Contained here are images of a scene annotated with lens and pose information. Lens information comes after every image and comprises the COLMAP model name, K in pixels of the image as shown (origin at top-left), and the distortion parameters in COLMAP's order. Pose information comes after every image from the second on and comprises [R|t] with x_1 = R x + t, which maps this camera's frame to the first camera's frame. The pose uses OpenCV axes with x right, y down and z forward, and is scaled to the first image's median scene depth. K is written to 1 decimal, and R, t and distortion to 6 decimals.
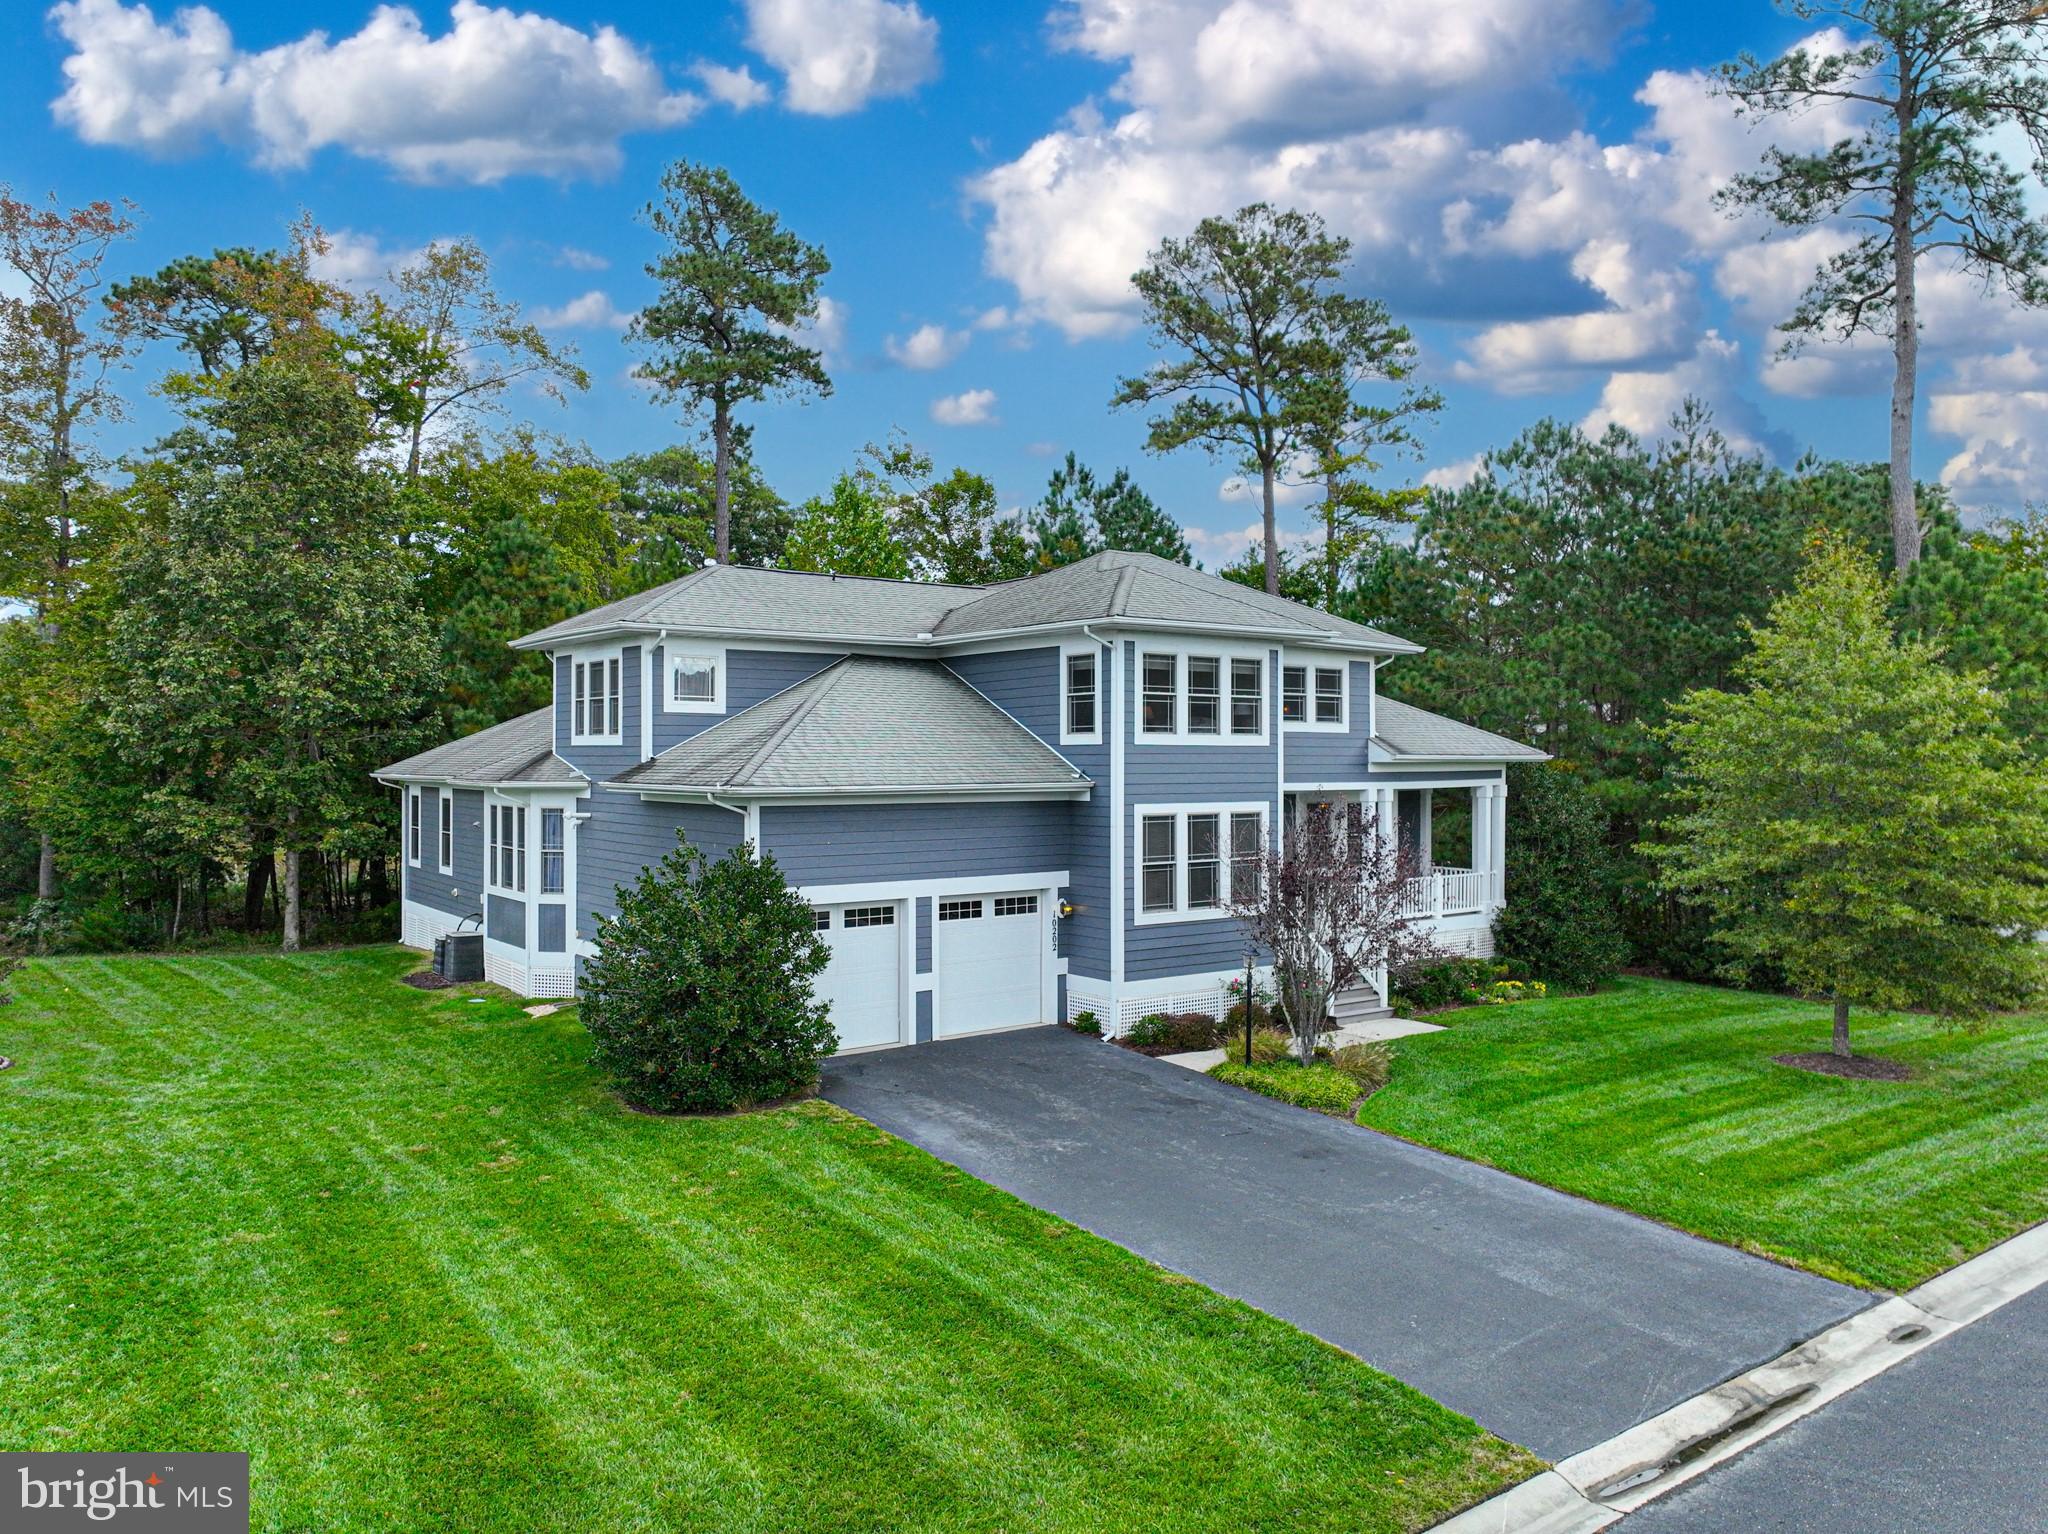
lens RADIAL K [[1439.8, 0, 1024.0], [0, 1439.8, 767.0], [0, 0, 1]] dist [-0.000117, 0.010052]
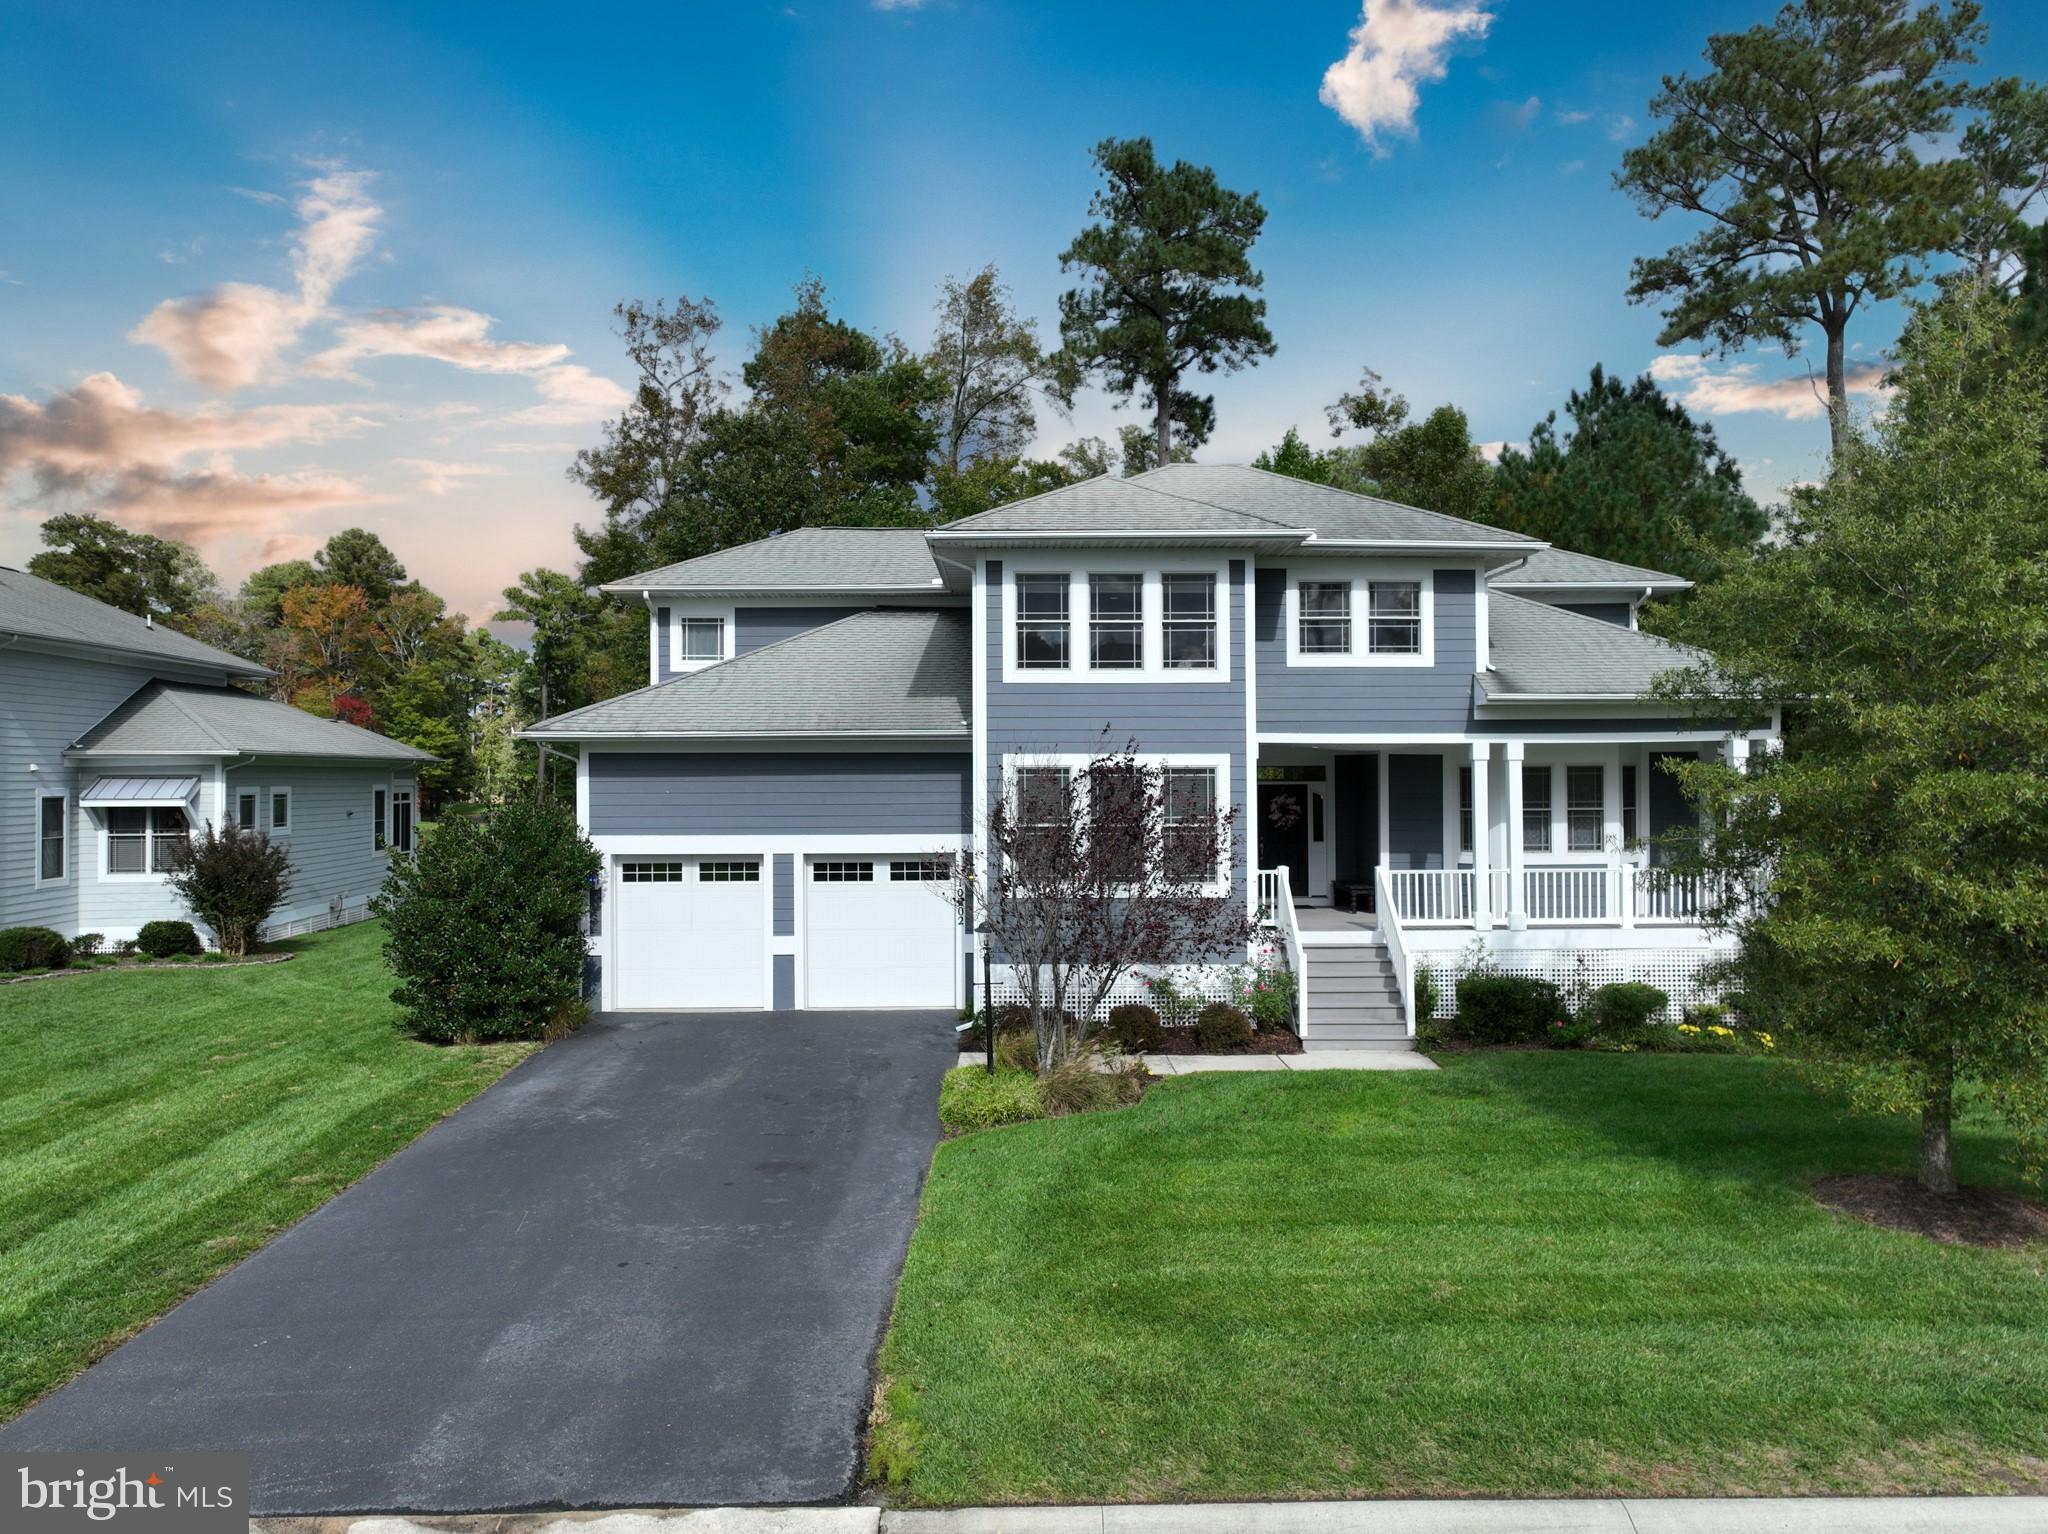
lens RADIAL K [[1440.5, 0, 1024.0], [0, 1440.5, 767.0], [0, 0, 1]] dist [0.009070, 0.003646]
pose [[0.808268, -0.005749, -0.588787, 0.565780], [-0.000469, 0.999946, -0.010408, 0.041156], [0.588815, 0.008689, 0.808221, 0.316078]]
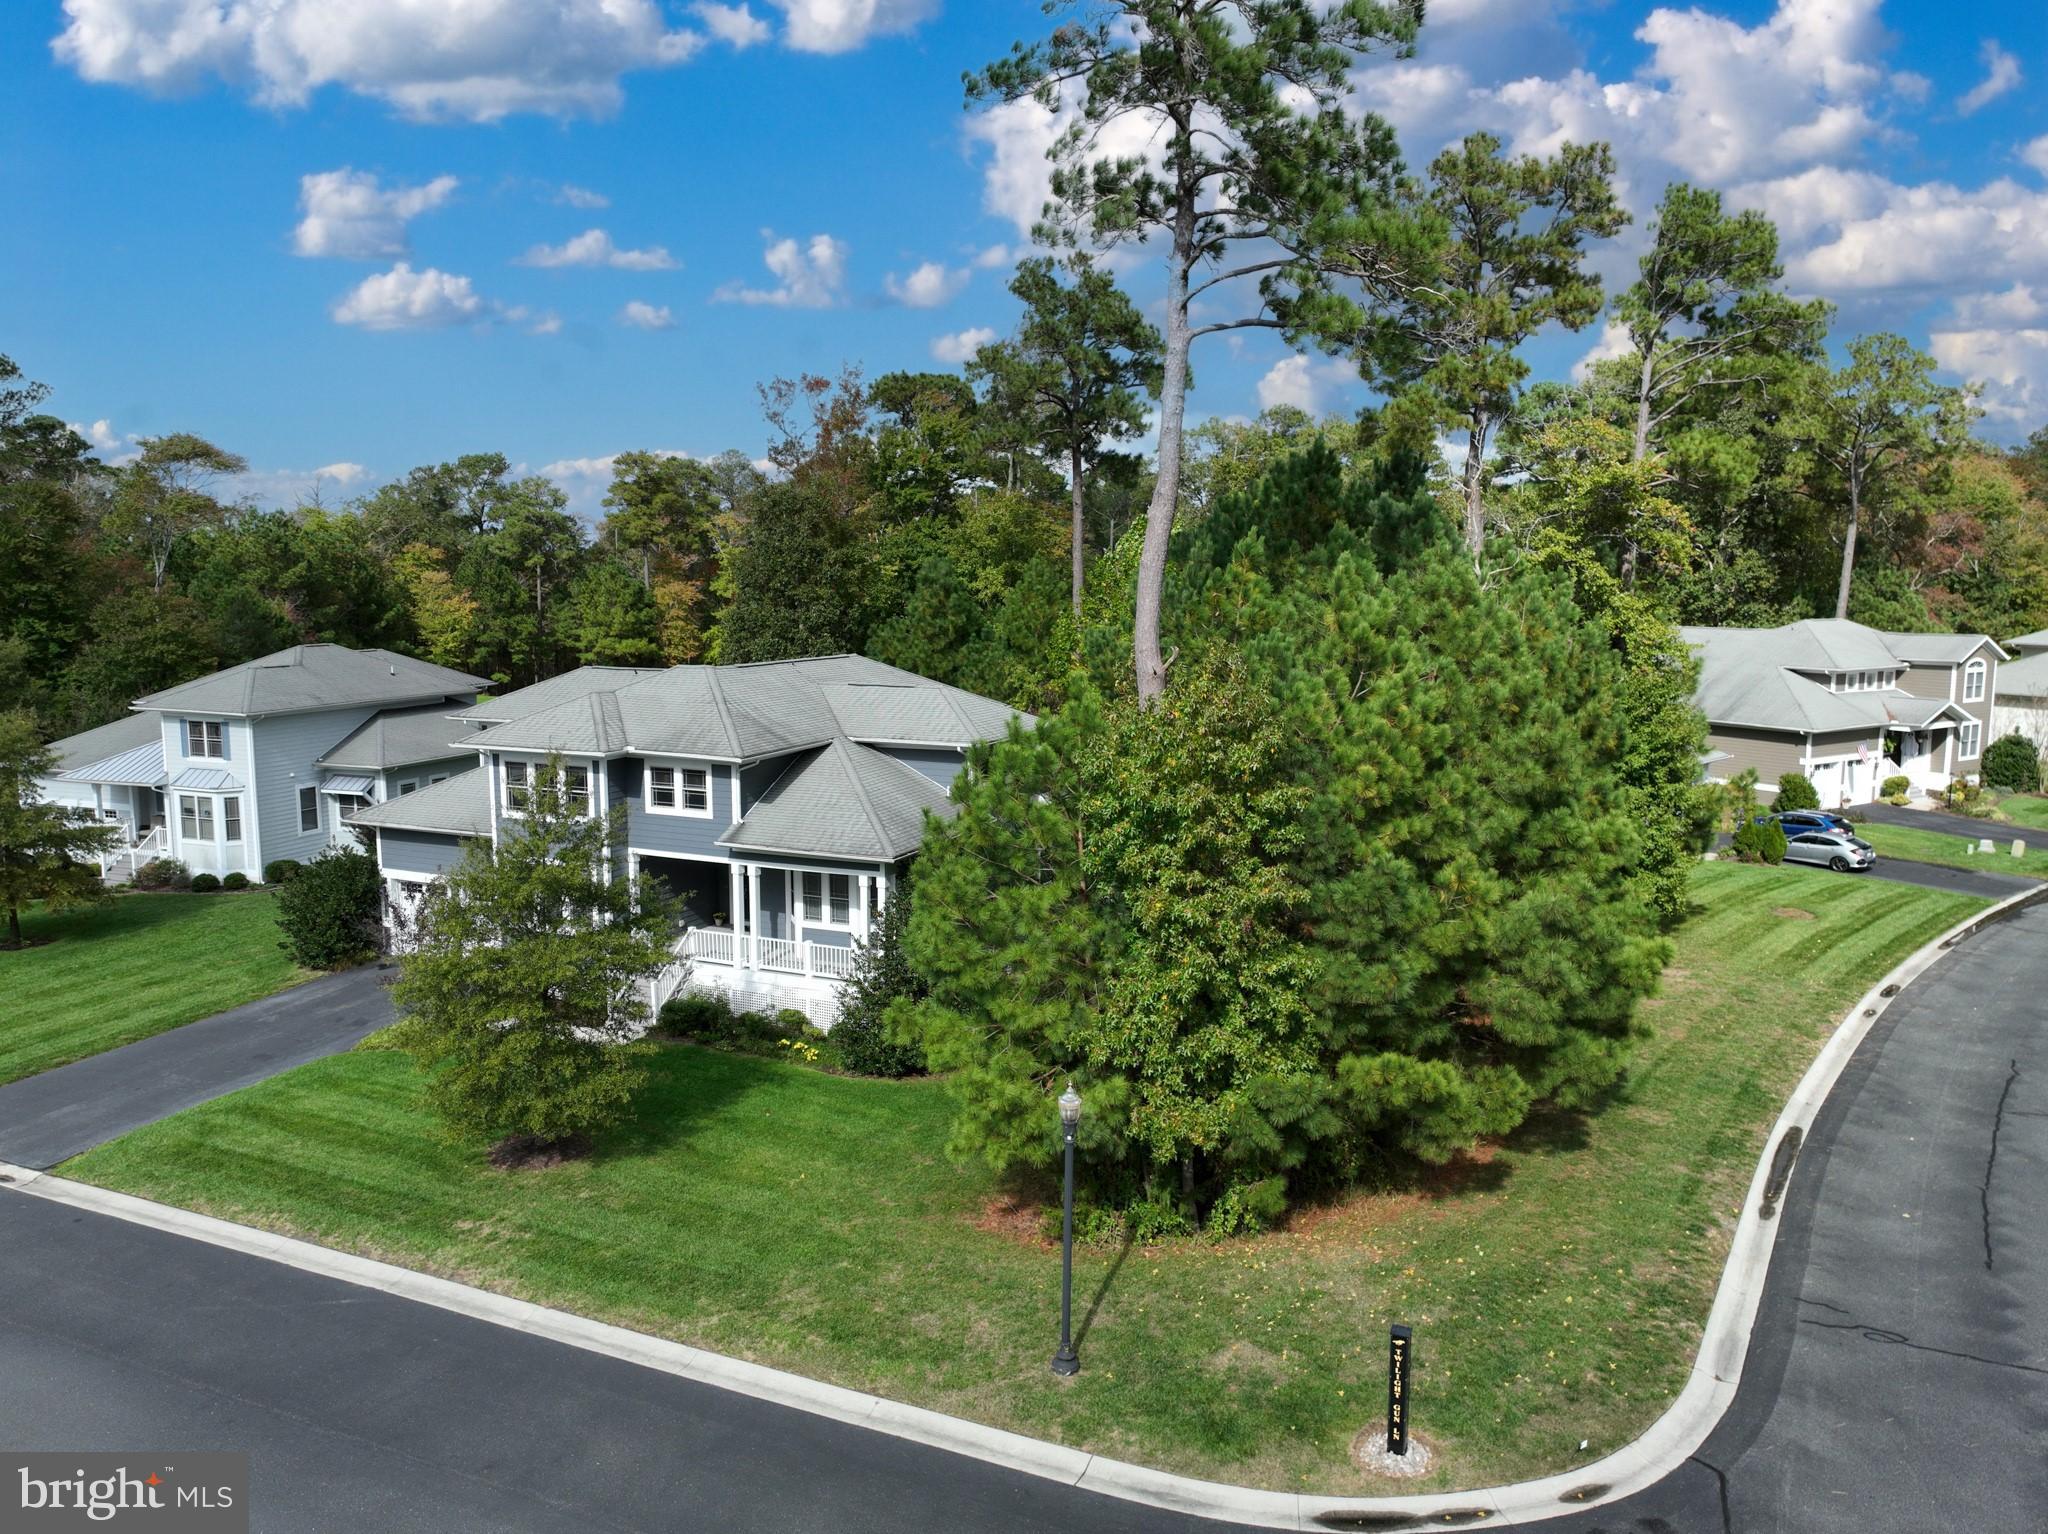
lens RADIAL K [[1439.8, 0, 1024.0], [0, 1439.8, 767.0], [0, 0, 1]] dist [-0.000117, 0.010052]
pose [[0.478486, 0.114794, -0.870559, 1.705541], [-0.005067, 0.991762, 0.127992, -0.272914], [0.878080, -0.056831, 0.475126, 0.727280]]
